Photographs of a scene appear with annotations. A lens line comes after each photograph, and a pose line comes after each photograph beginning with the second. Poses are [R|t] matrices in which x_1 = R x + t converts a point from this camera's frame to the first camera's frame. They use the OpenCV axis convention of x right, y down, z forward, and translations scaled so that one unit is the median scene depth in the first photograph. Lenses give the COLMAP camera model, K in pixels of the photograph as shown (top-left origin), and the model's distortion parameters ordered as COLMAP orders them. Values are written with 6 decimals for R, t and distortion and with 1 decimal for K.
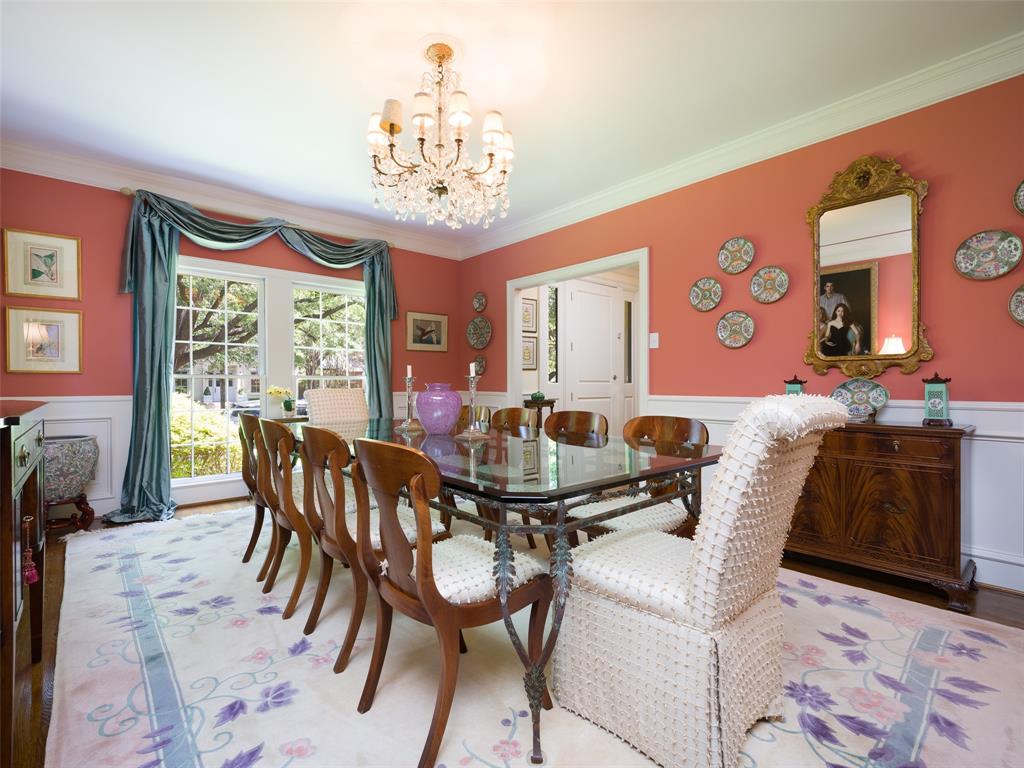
lens RADIAL K [[465.8, 0, 512.0], [0, 465.8, 384.0], [0, 0, 1]] dist [0.001674, -0.000021]
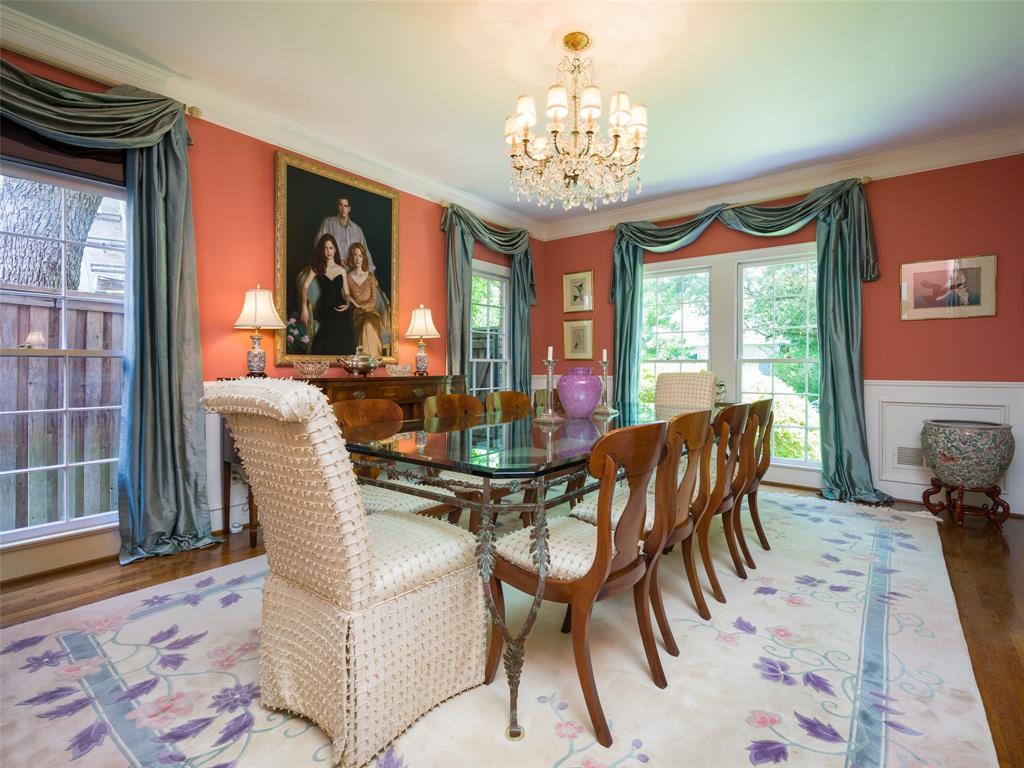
lens RADIAL K [[465.8, 0, 512.0], [0, 465.8, 384.0], [0, 0, 1]] dist [0.001674, -0.000021]
pose [[0.231352, 0.039549, -0.972066, 0.396831], [-0.004312, 0.999205, 0.039627, -0.002243], [0.972860, -0.004976, 0.231339, 0.328694]]
